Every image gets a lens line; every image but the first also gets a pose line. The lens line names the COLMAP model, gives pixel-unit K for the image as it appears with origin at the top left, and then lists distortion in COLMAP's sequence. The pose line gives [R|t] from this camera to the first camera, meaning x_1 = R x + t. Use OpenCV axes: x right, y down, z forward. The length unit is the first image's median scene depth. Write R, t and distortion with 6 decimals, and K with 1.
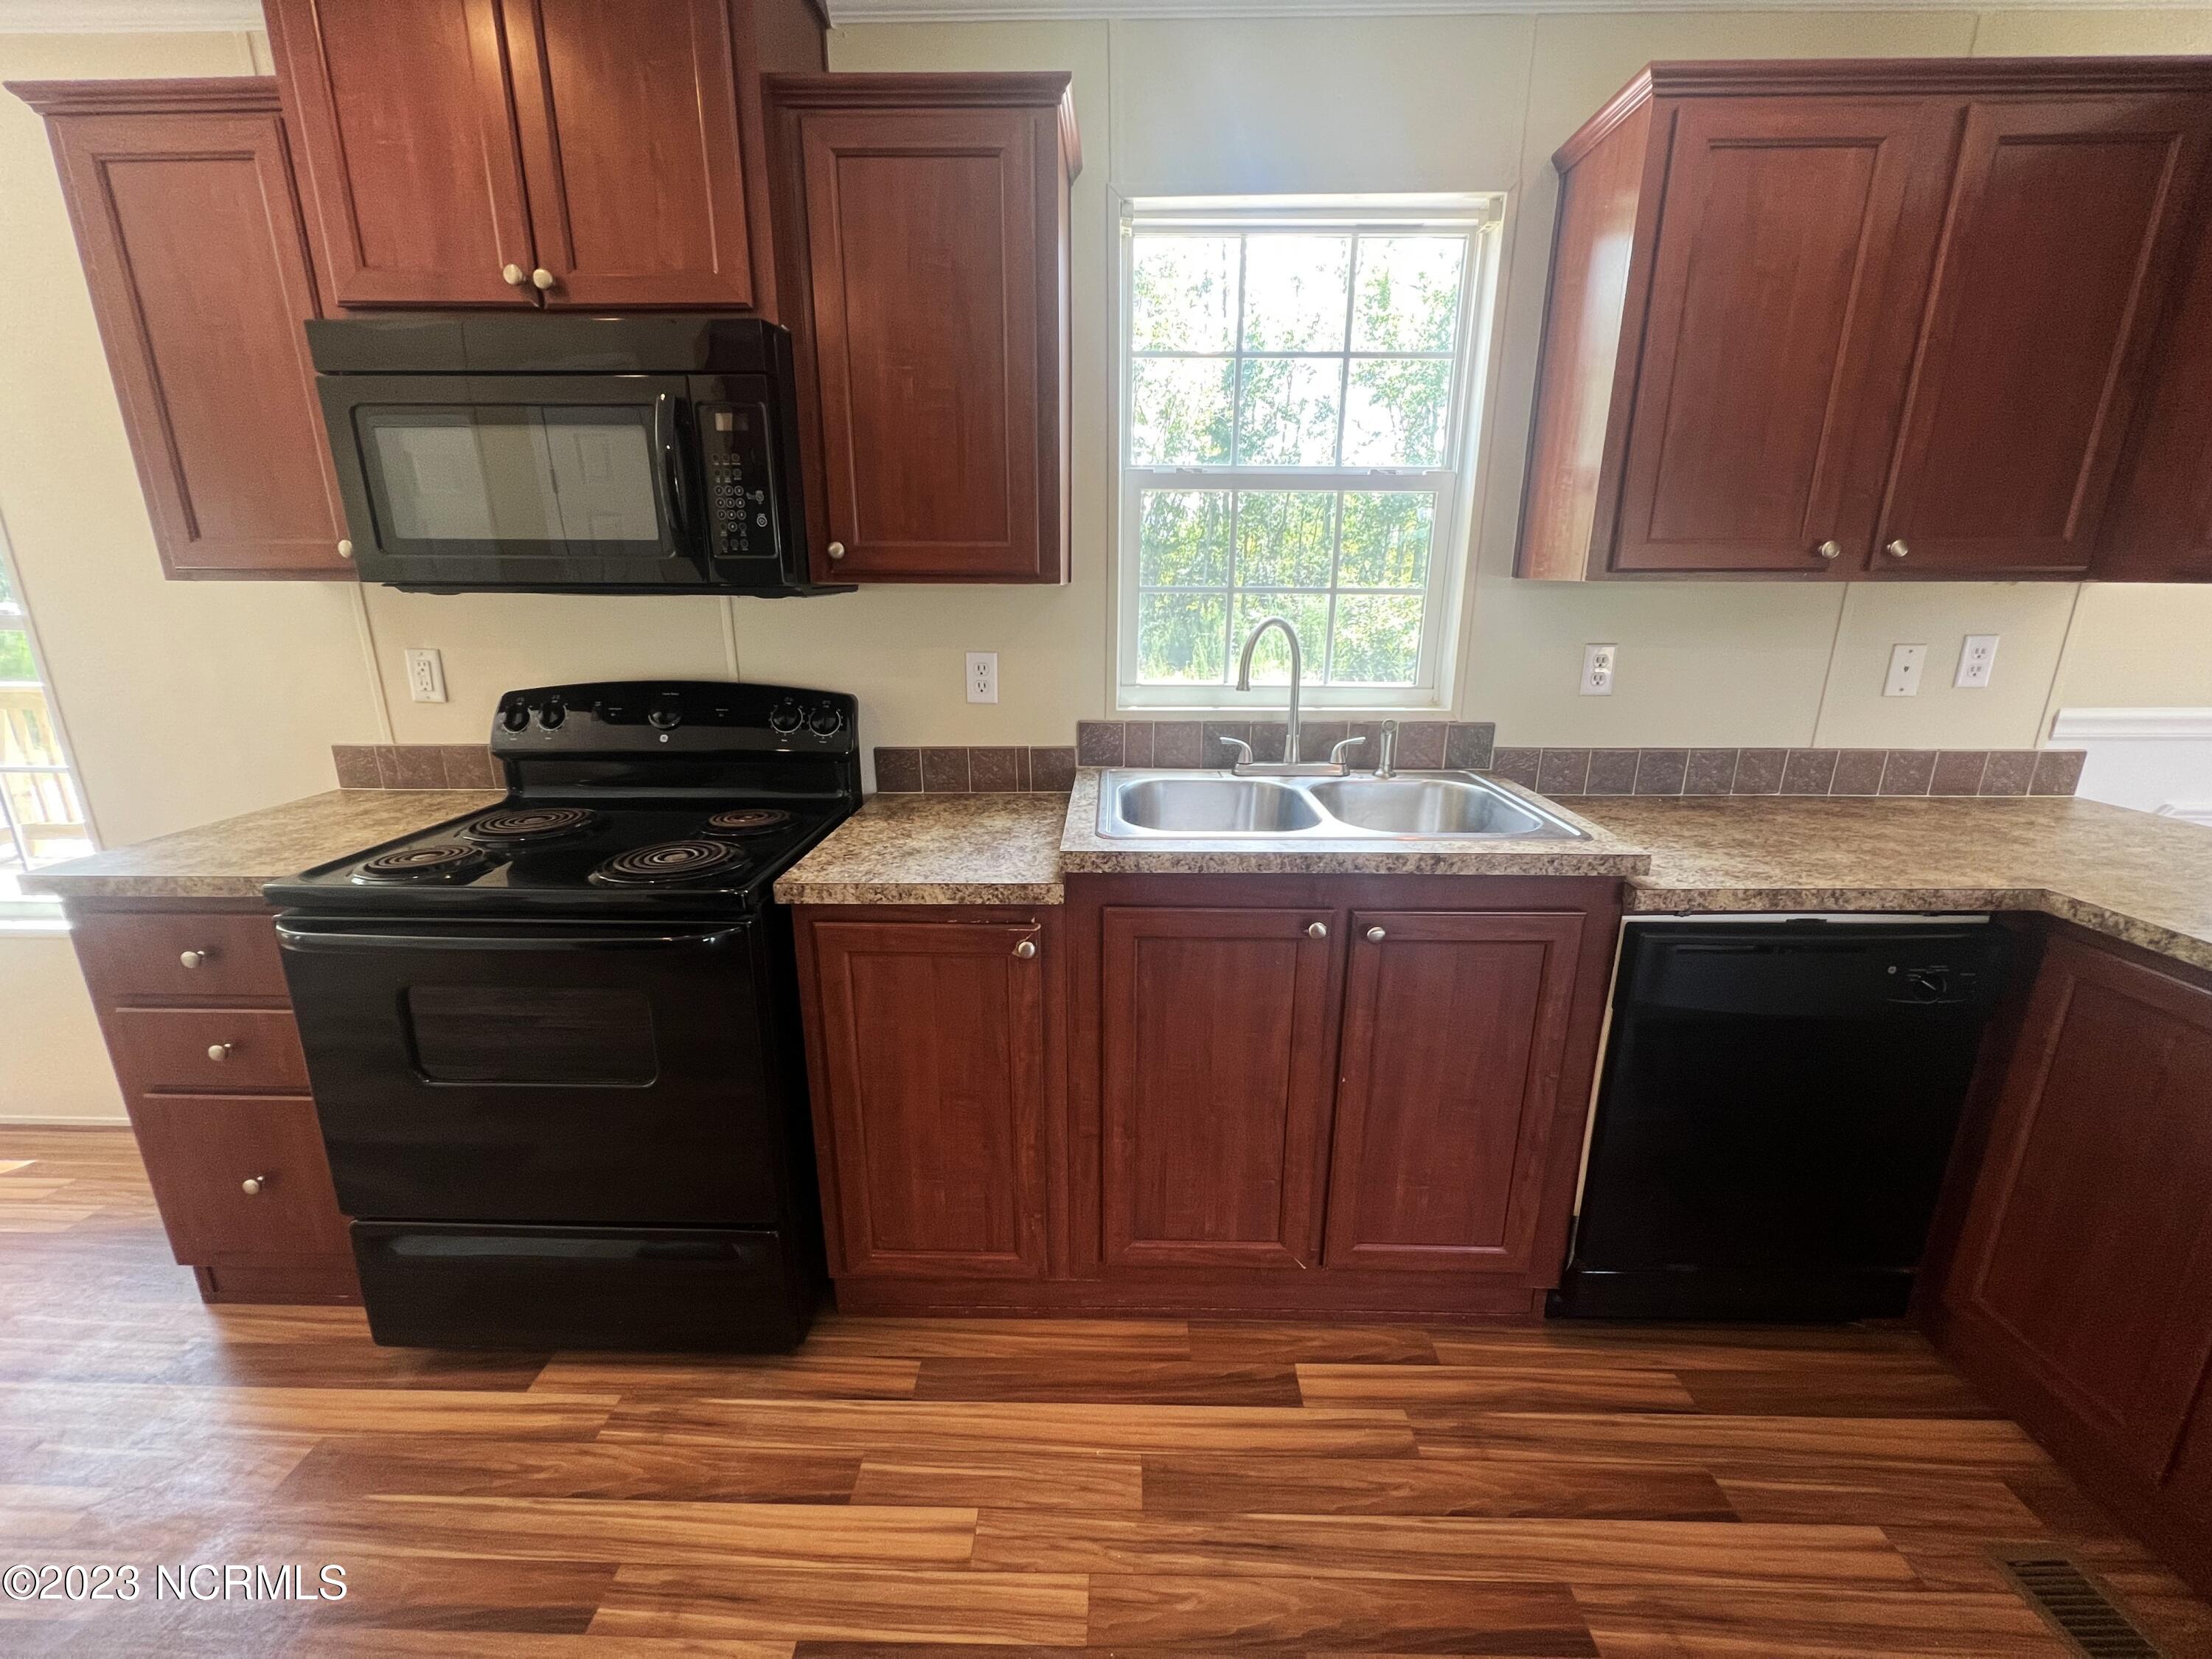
lens RADIAL K [[895.6, 0, 1122.4], [0, 895.6, 782.3], [0, 0, 1]] dist [-0.001048, 0.000288]
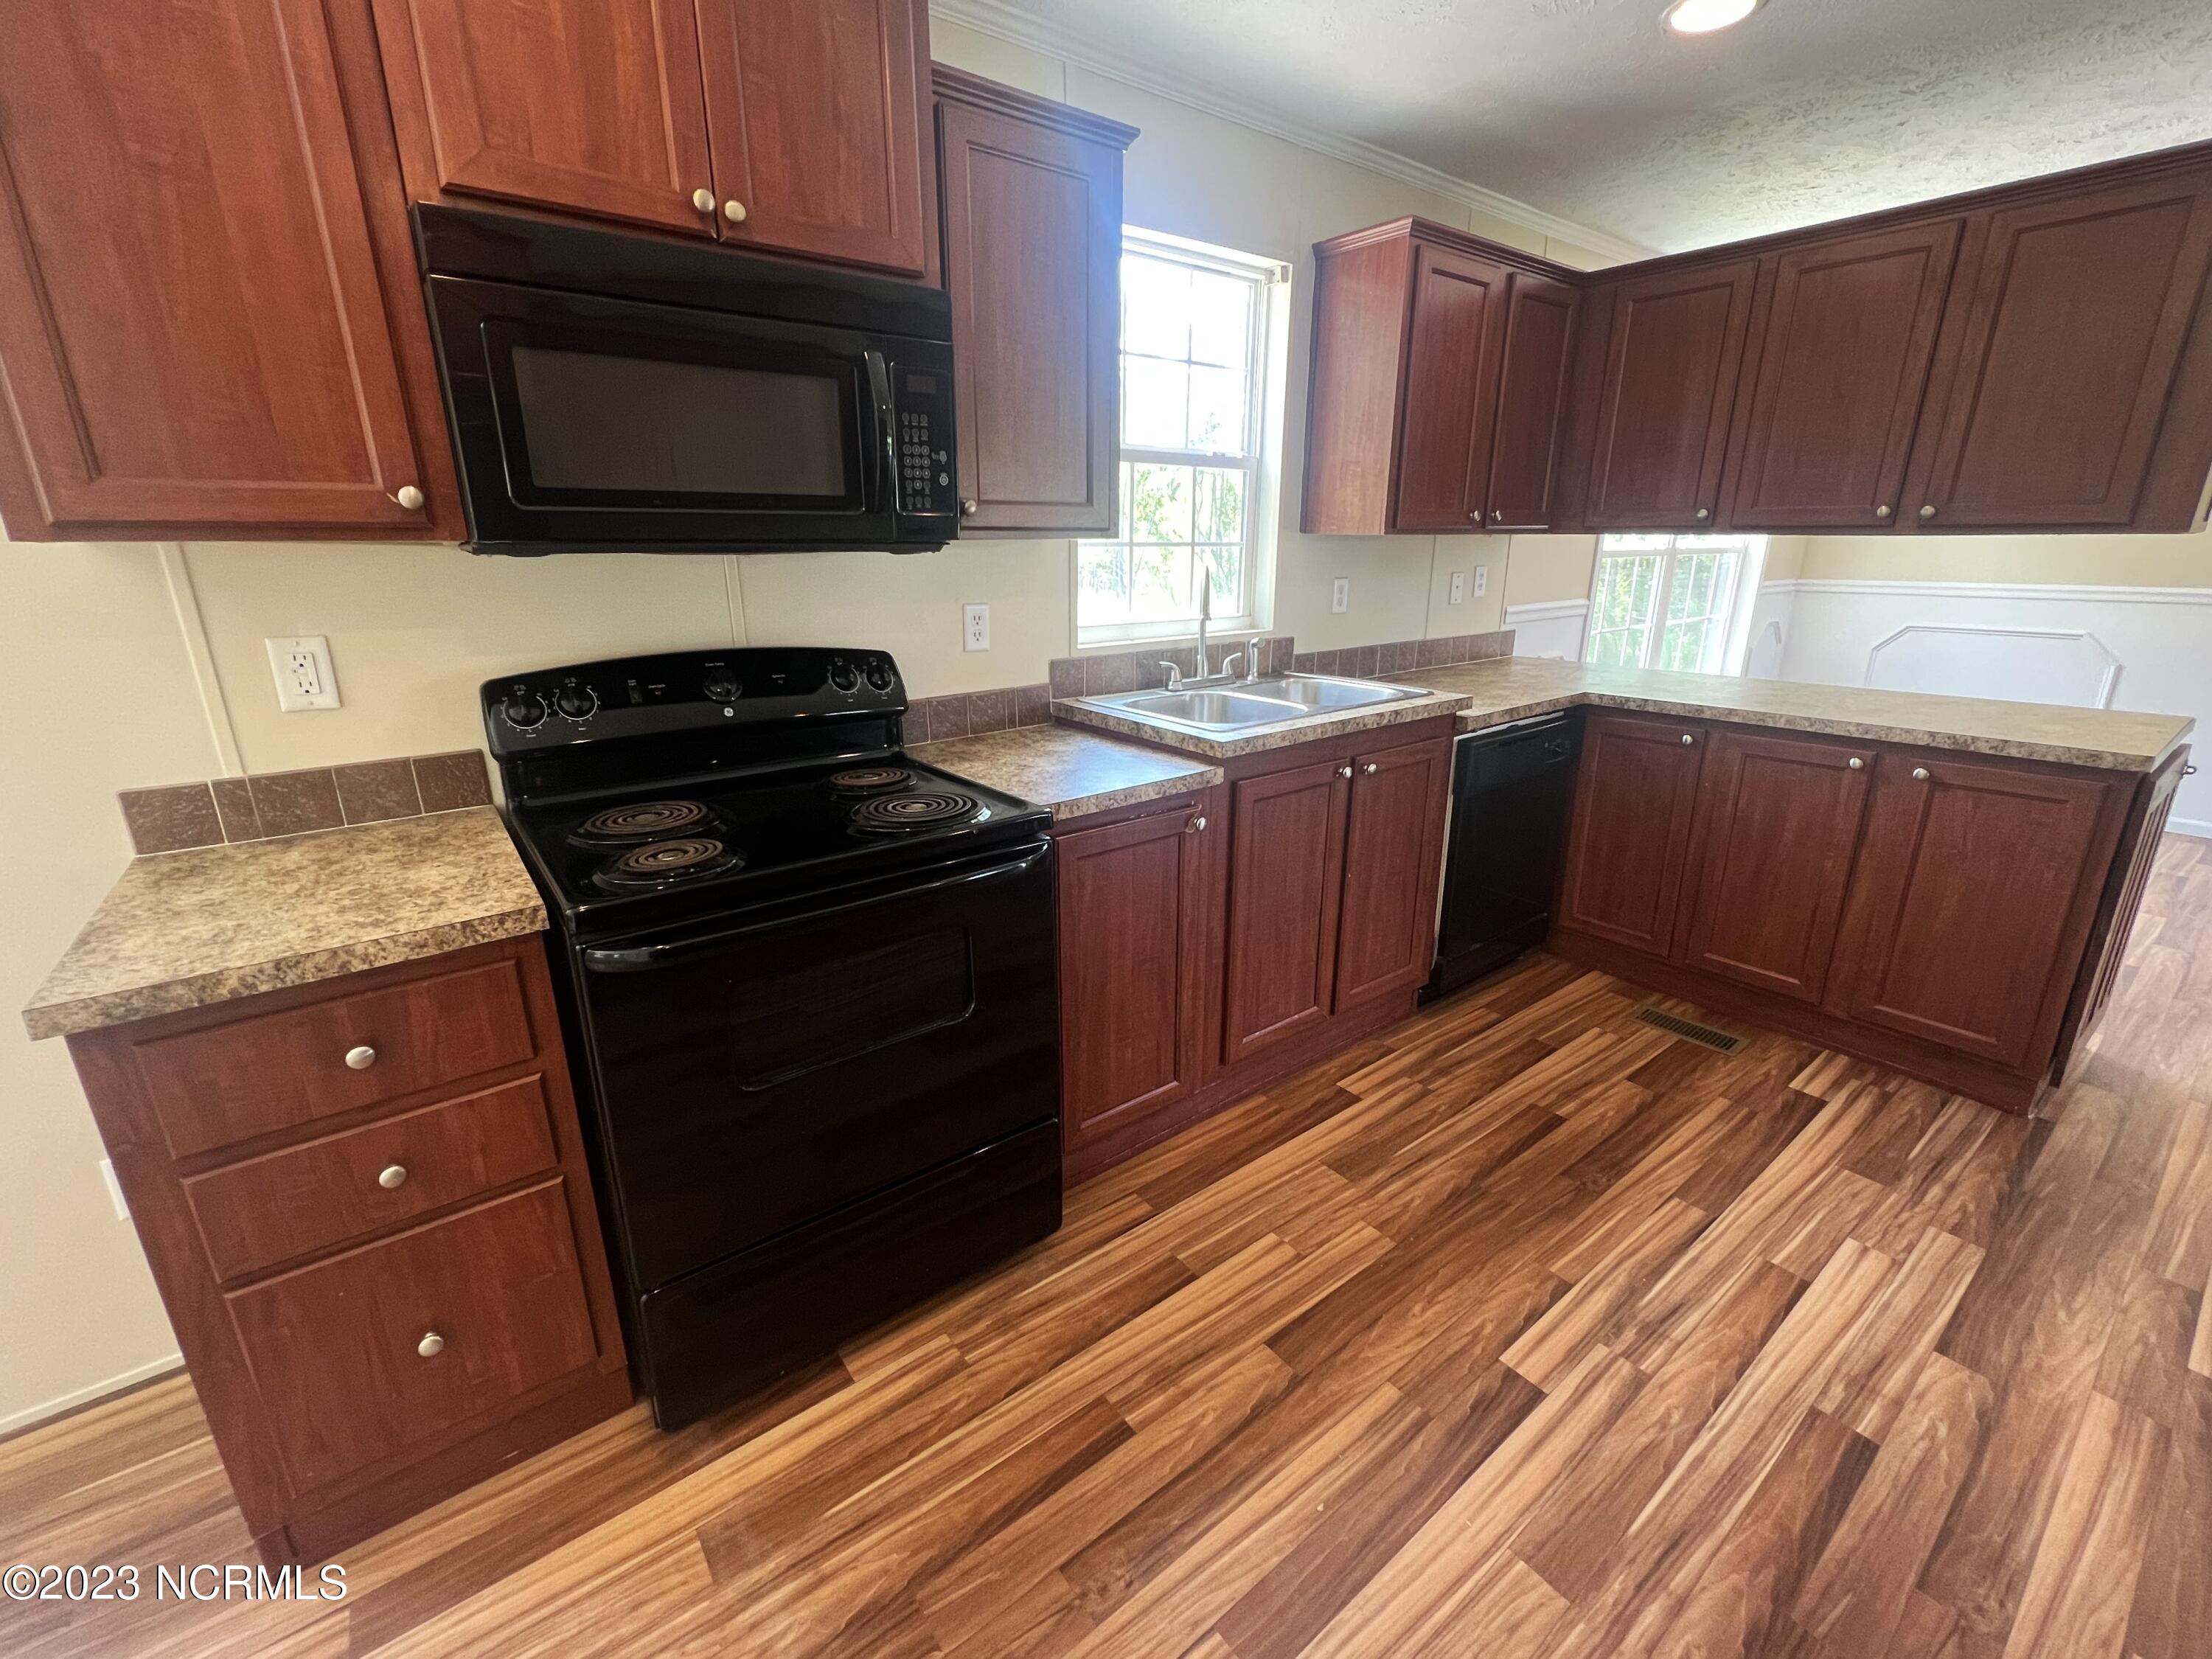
lens RADIAL K [[921.7, 0, 1098.2], [0, 921.7, 772.8], [0, 0, 1]] dist [-0.005895, -0.000071]
pose [[0.790984, -0.156158, 0.591573, -0.888733], [0.143450, 0.987263, 0.068804, 0.001809], [-0.594783, 0.030438, 0.803310, 0.024412]]
